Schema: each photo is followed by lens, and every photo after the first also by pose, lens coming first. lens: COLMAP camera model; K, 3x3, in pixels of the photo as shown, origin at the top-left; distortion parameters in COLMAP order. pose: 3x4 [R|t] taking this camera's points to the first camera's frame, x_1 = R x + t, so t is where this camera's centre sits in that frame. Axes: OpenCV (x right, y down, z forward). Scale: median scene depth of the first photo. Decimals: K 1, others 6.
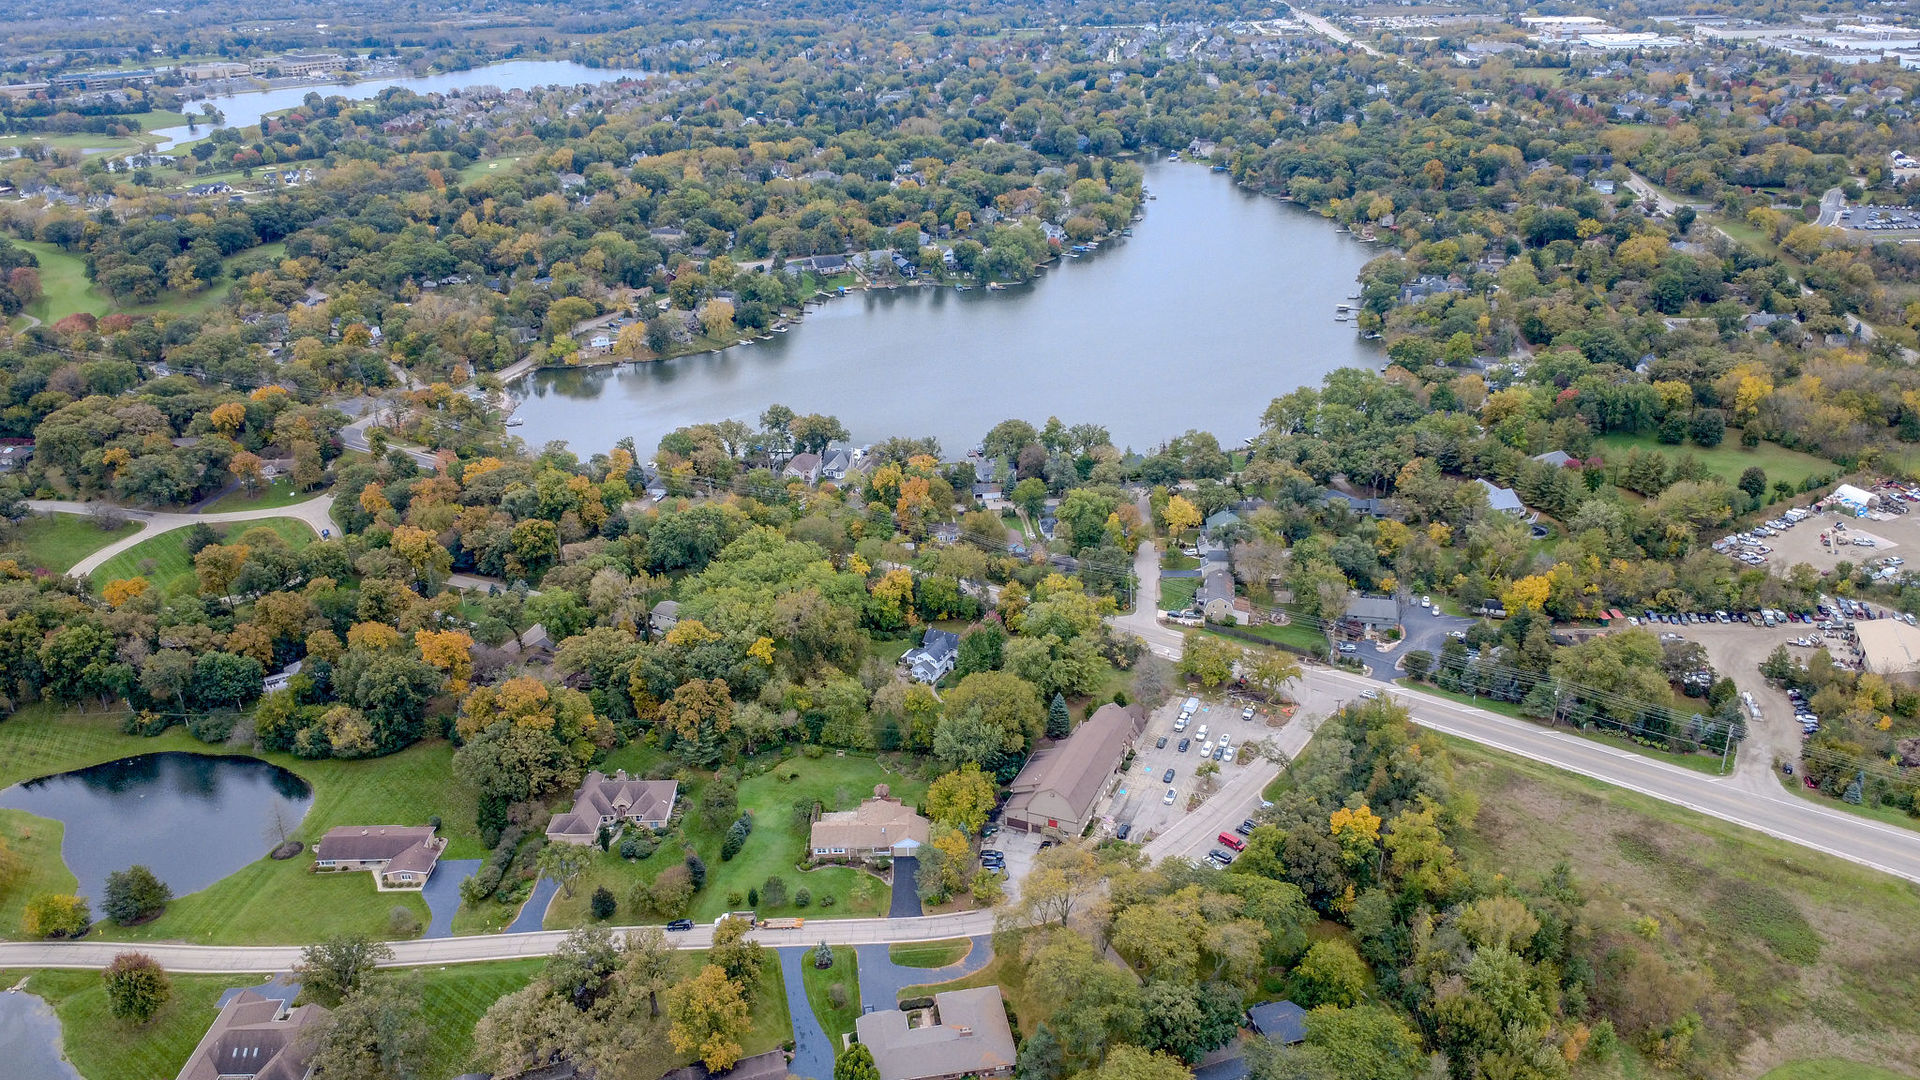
lens RADIAL K [[1396.4, 0, 960.0], [0, 1396.4, 540.0], [0, 0, 1]] dist [-0.005903, 0.003658]
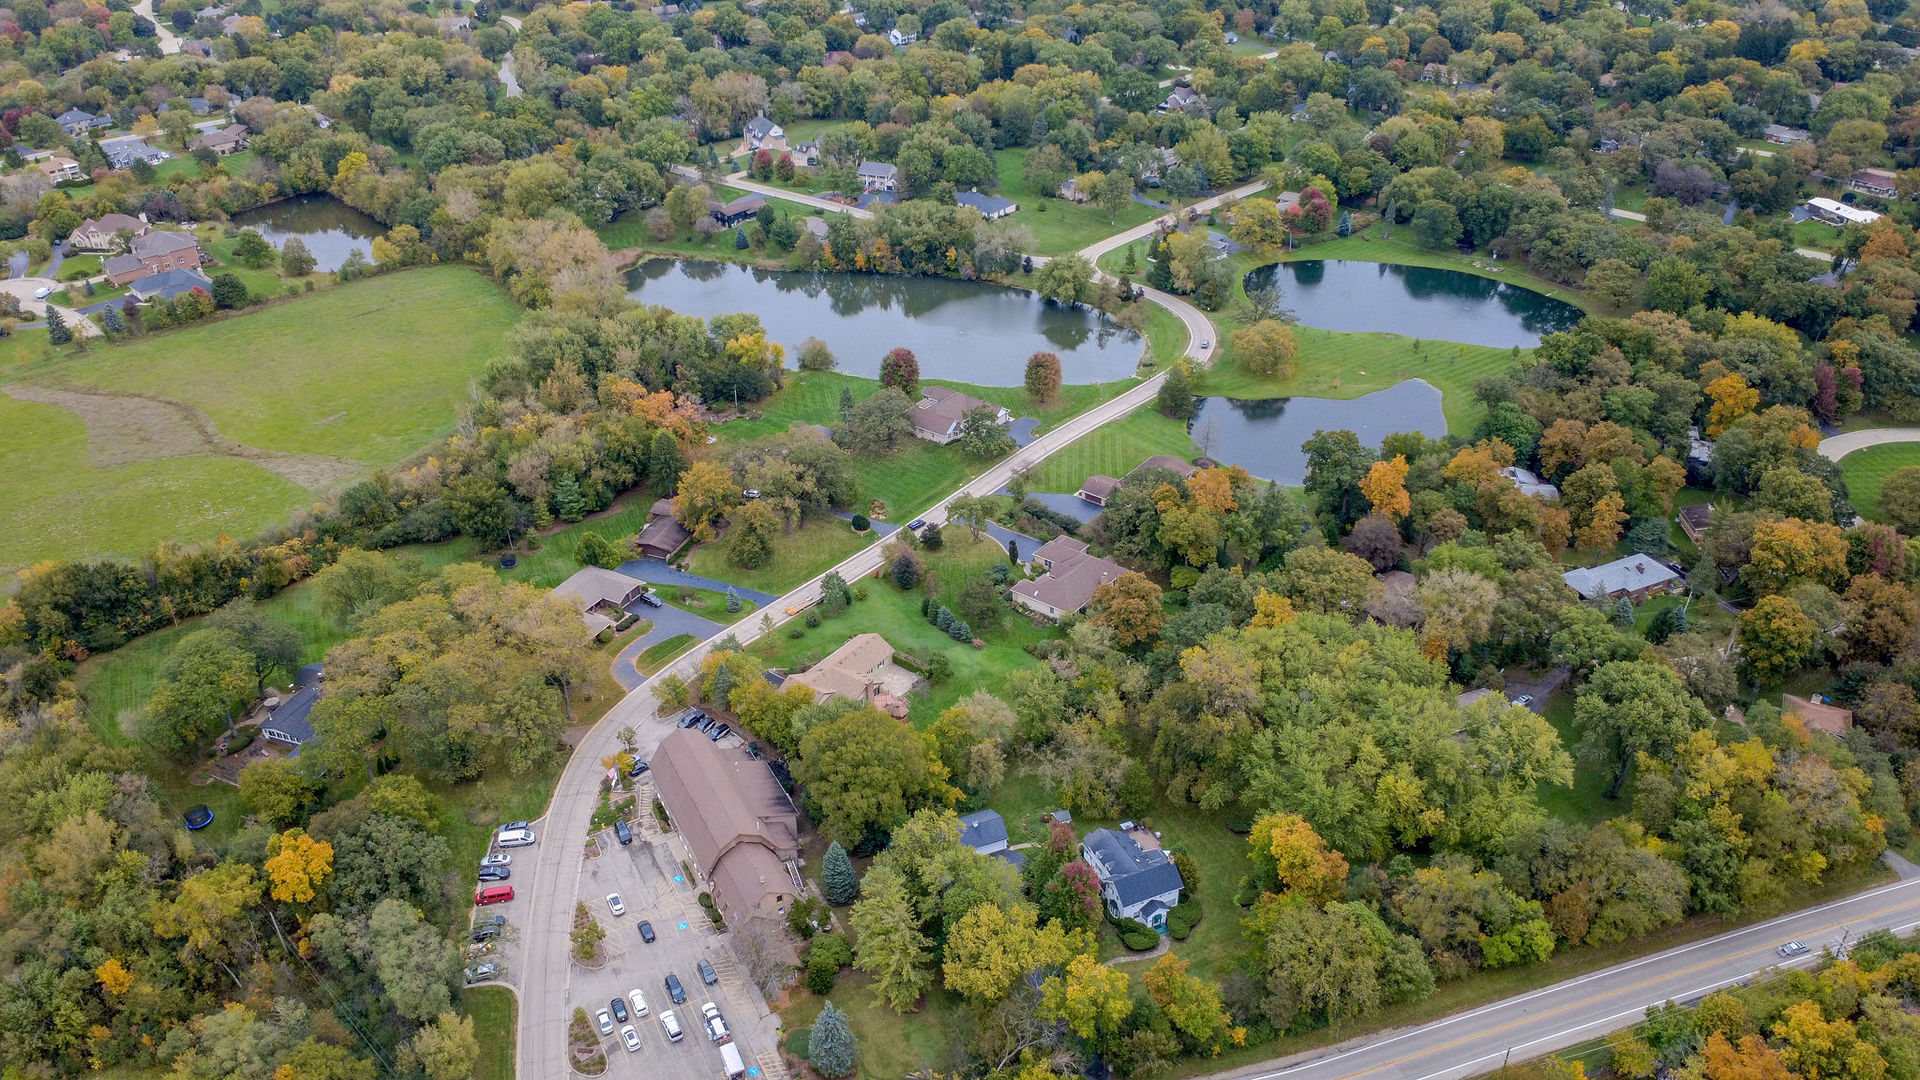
lens RADIAL K [[1396.4, 0, 960.0], [0, 1396.4, 540.0], [0, 0, 1]] dist [-0.005903, 0.003658]
pose [[-0.612861, 0.425775, -0.665670, 0.398990], [-0.327346, 0.629933, 0.704293, -0.450522], [0.719198, 0.649538, -0.246686, 1.071942]]
